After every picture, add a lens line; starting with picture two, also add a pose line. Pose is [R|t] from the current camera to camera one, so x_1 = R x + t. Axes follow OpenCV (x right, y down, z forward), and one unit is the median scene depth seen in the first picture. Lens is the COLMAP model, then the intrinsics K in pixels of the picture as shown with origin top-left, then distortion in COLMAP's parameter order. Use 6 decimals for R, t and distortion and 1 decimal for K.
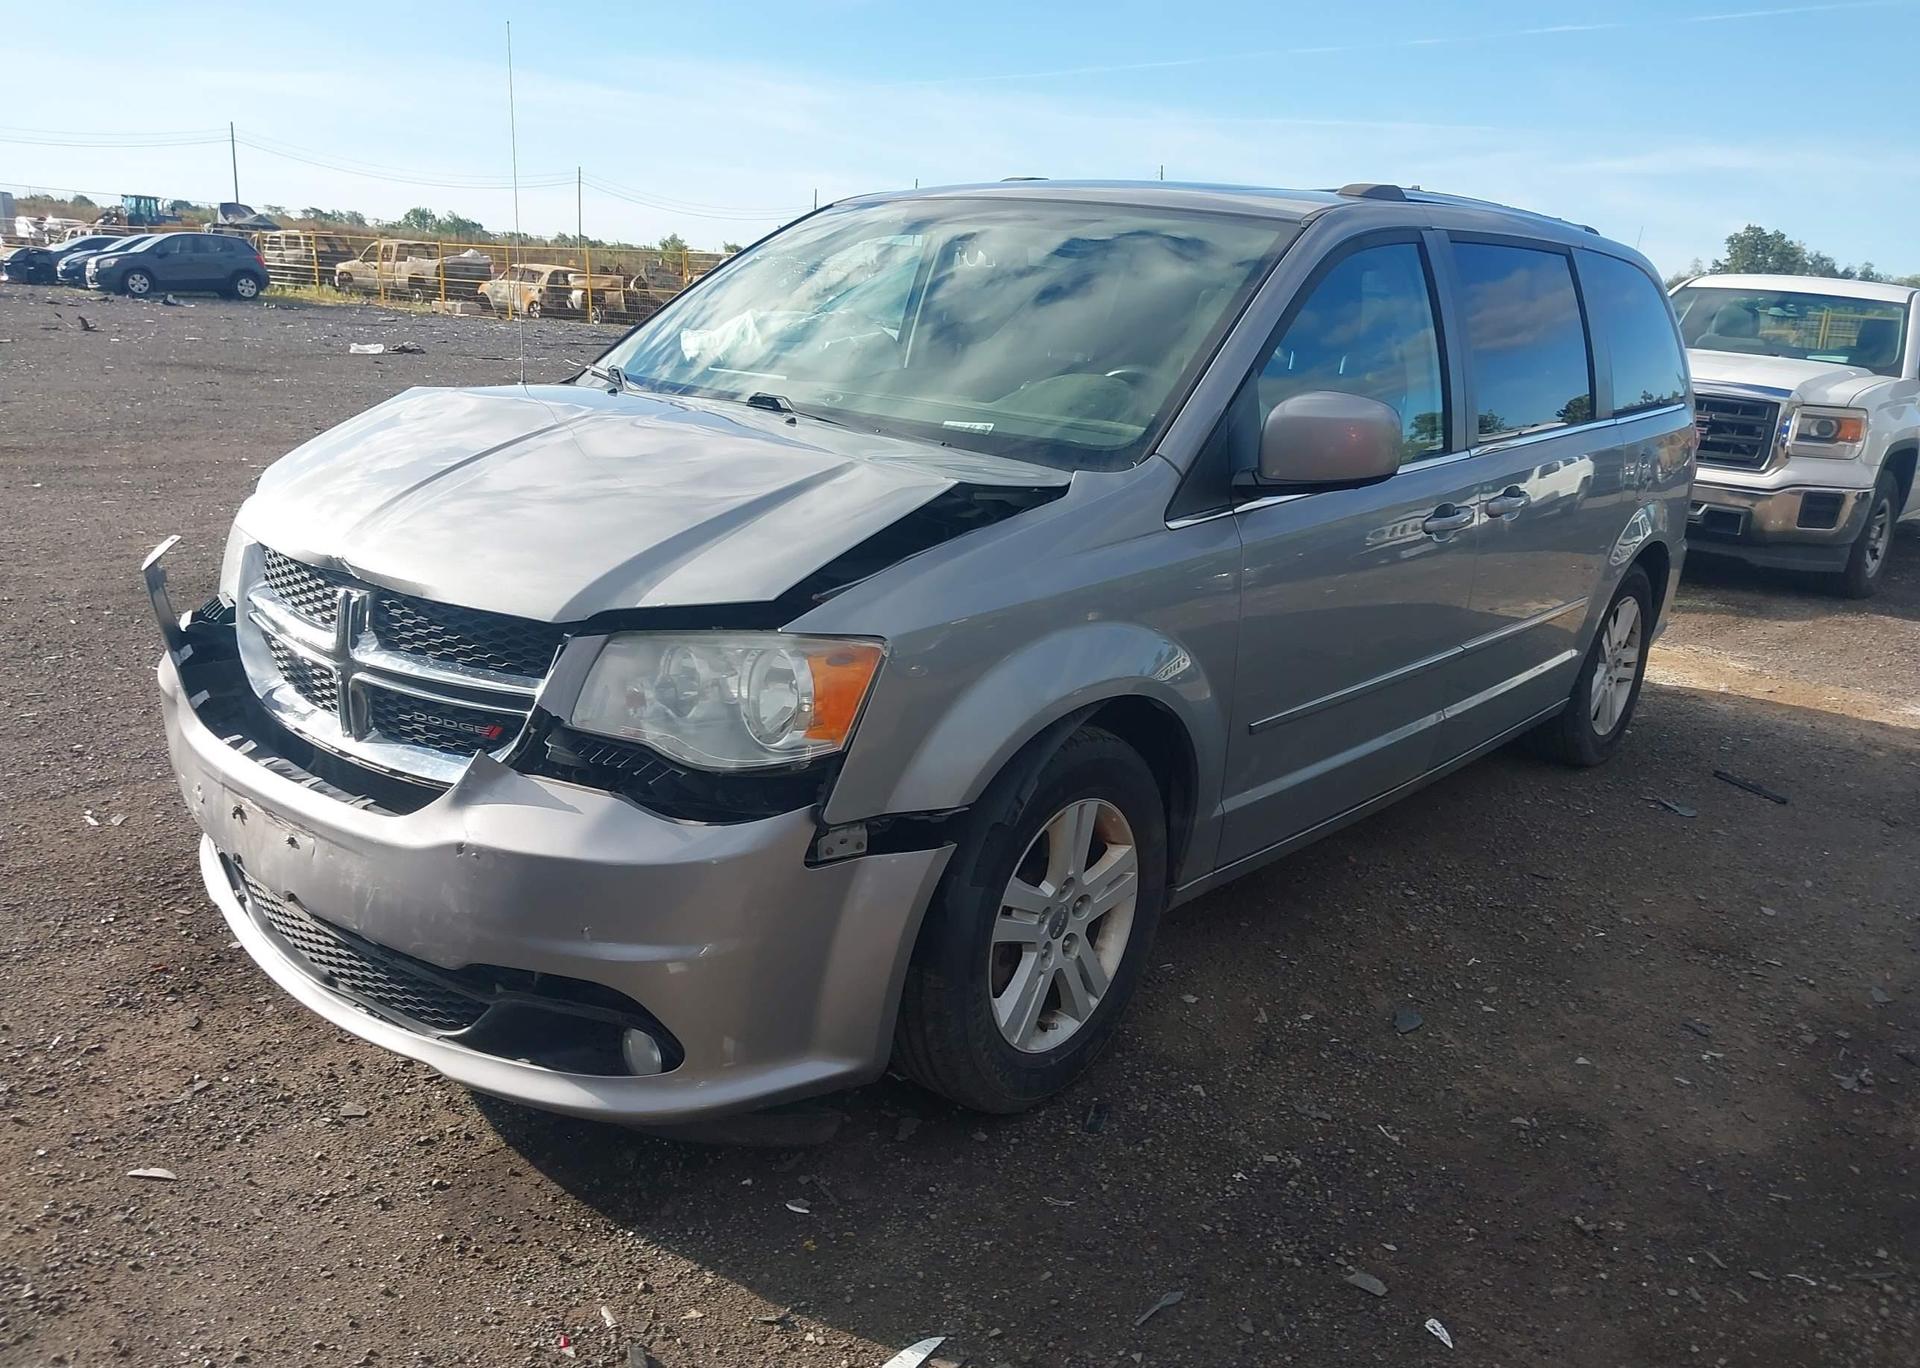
lens RADIAL K [[1527.3, 0, 914.8], [0, 1527.3, 673.7], [0, 0, 1]] dist [0.014591, -0.034429]
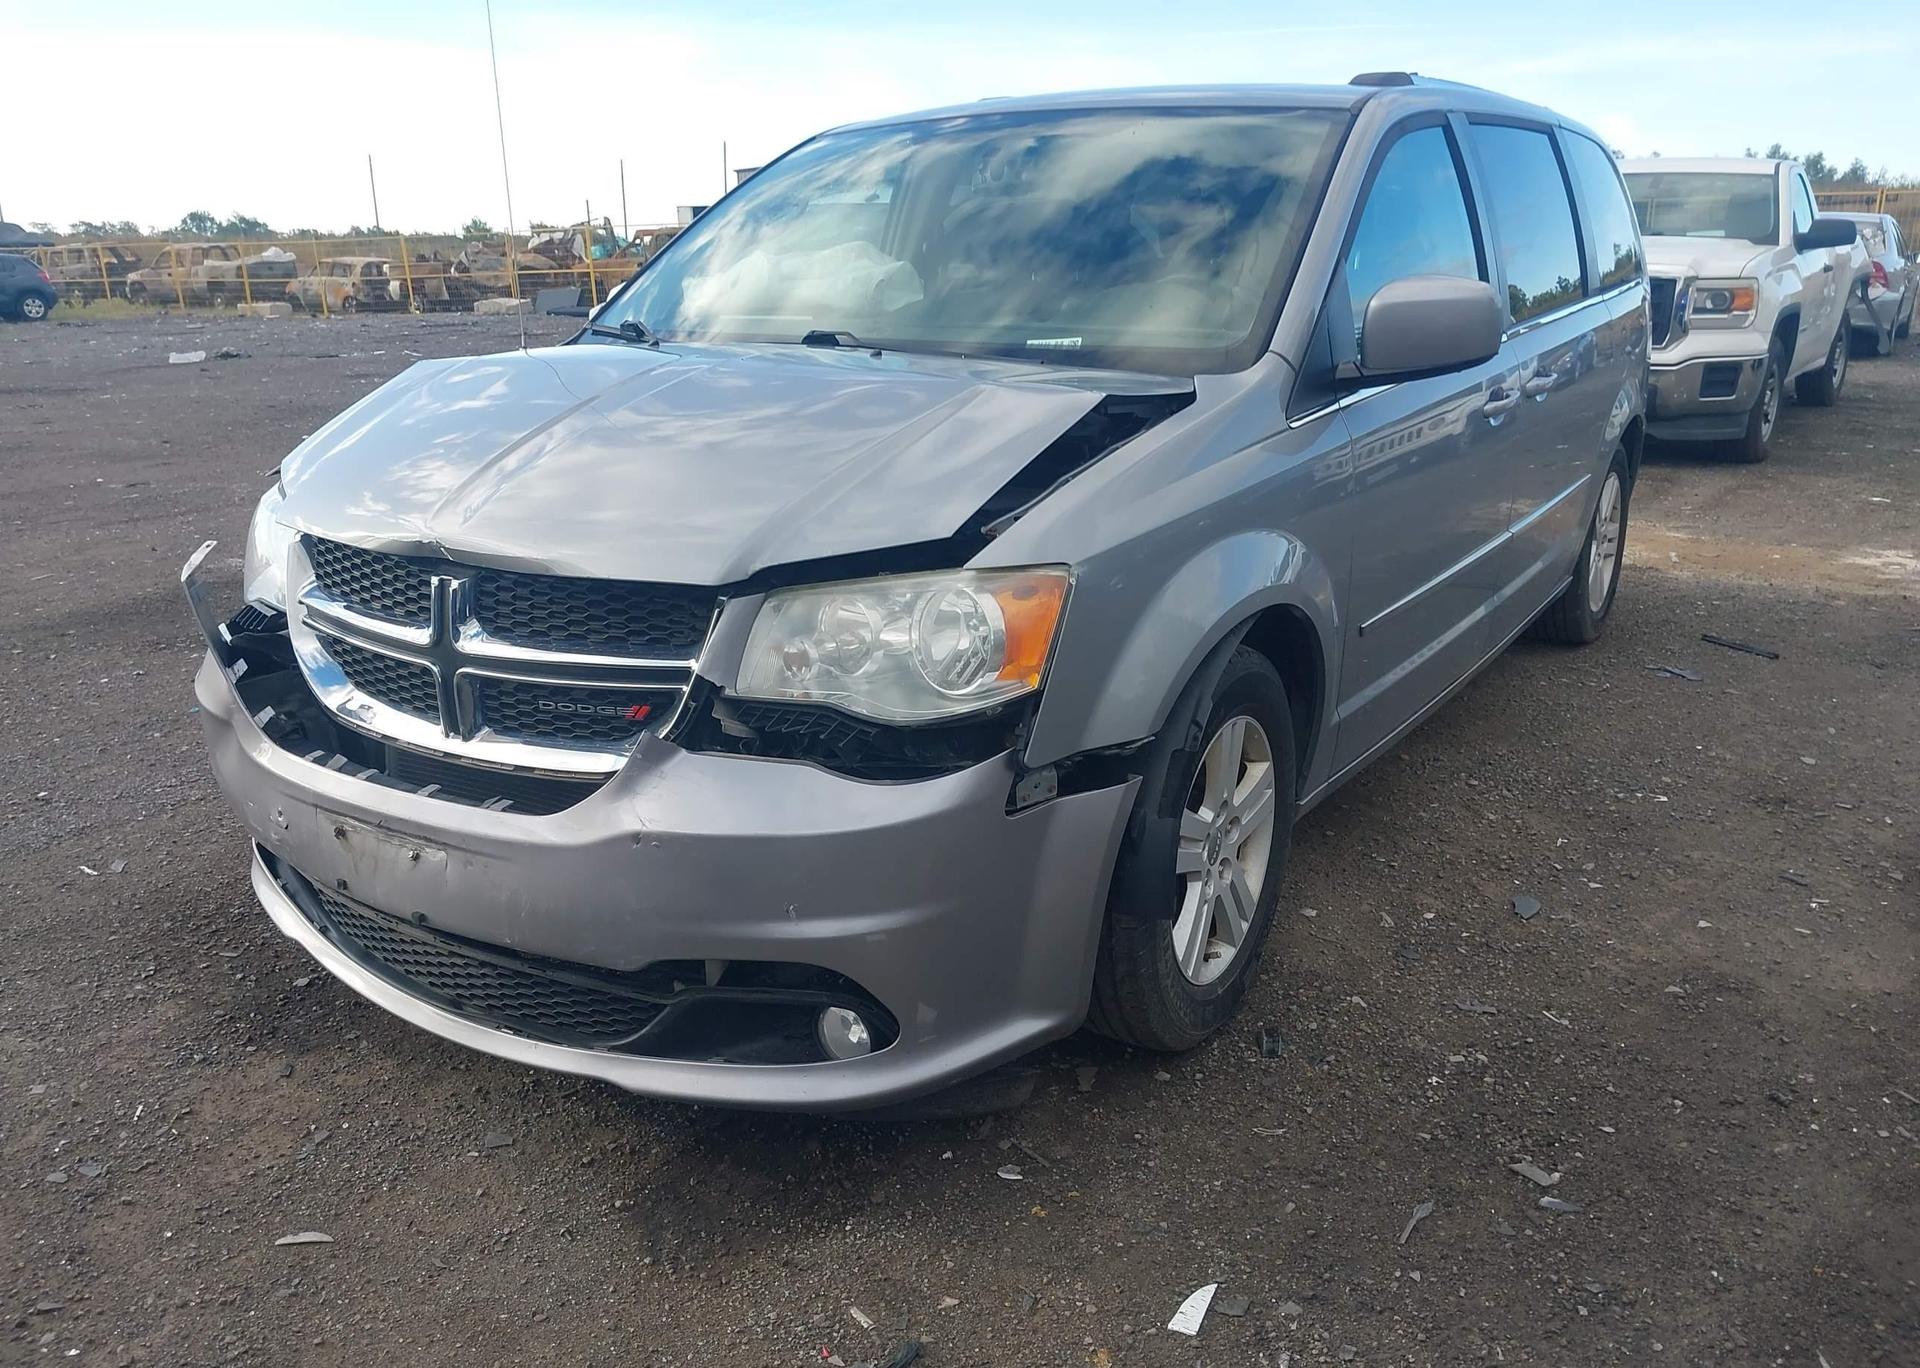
lens RADIAL K [[1527.3, 0, 958.0], [0, 1527.3, 677.6], [0, 0, 1]] dist [0.014591, -0.034429]
pose [[0.988958, -0.108227, 0.101240, -0.153613], [0.104958, 0.993784, 0.037097, 0.003069], [-0.104626, -0.026061, 0.994170, 0.059872]]
